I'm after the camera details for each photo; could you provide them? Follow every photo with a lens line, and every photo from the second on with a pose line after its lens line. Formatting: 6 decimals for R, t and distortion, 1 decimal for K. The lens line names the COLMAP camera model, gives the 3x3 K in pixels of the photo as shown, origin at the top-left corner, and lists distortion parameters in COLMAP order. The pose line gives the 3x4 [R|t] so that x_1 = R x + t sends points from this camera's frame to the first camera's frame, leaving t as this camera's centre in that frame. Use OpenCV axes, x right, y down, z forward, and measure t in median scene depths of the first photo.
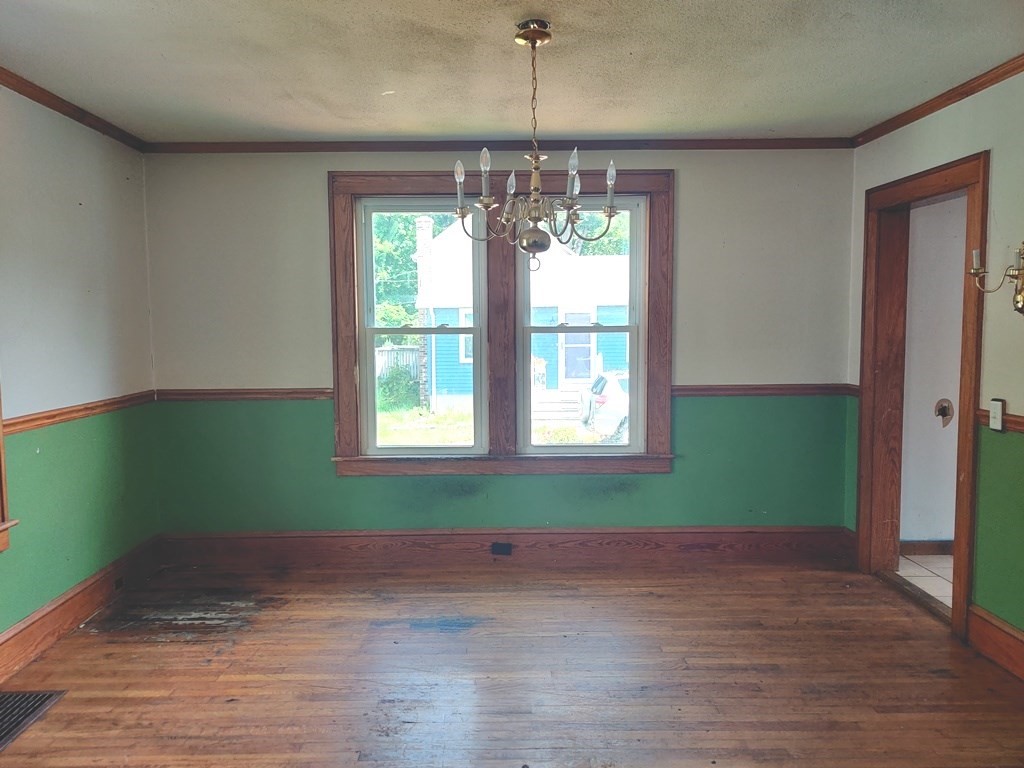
lens RADIAL K [[779.0, 0, 512.0], [0, 779.0, 384.0], [0, 0, 1]] dist [0.033884, -0.008571]
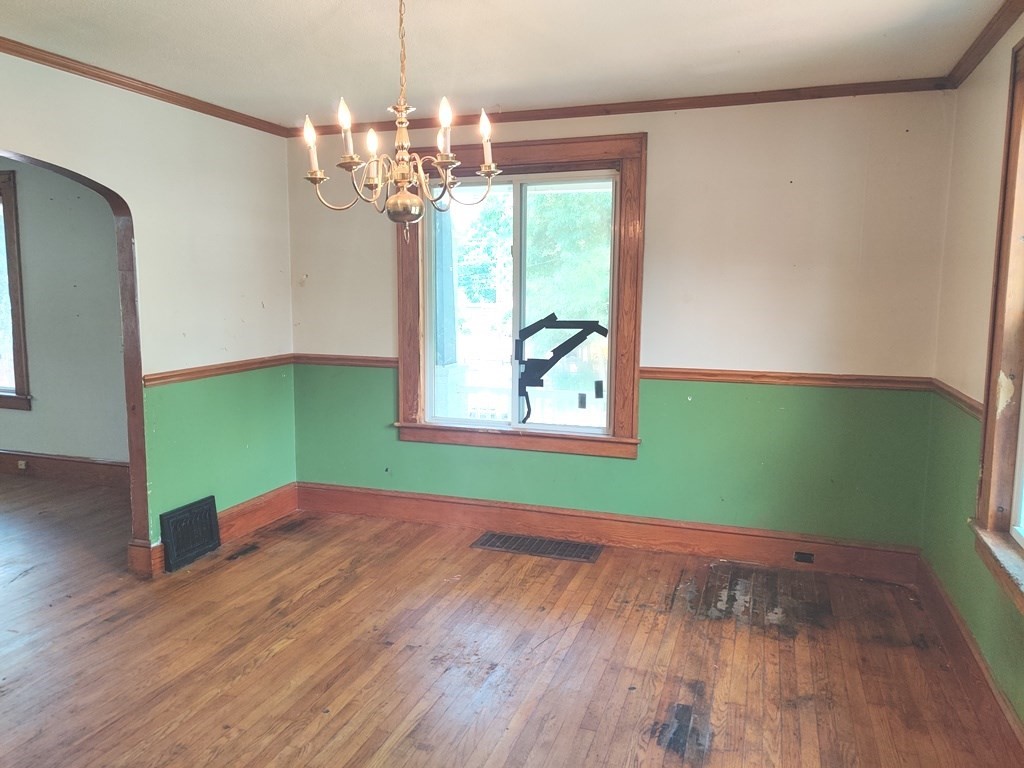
lens RADIAL K [[779.0, 0, 512.0], [0, 779.0, 384.0], [0, 0, 1]] dist [0.033884, -0.008571]
pose [[-0.350977, 0.129450, -0.927393, 0.604245], [-0.078758, 0.982808, 0.166991, -0.119725], [0.933066, 0.131650, -0.334748, 1.046920]]
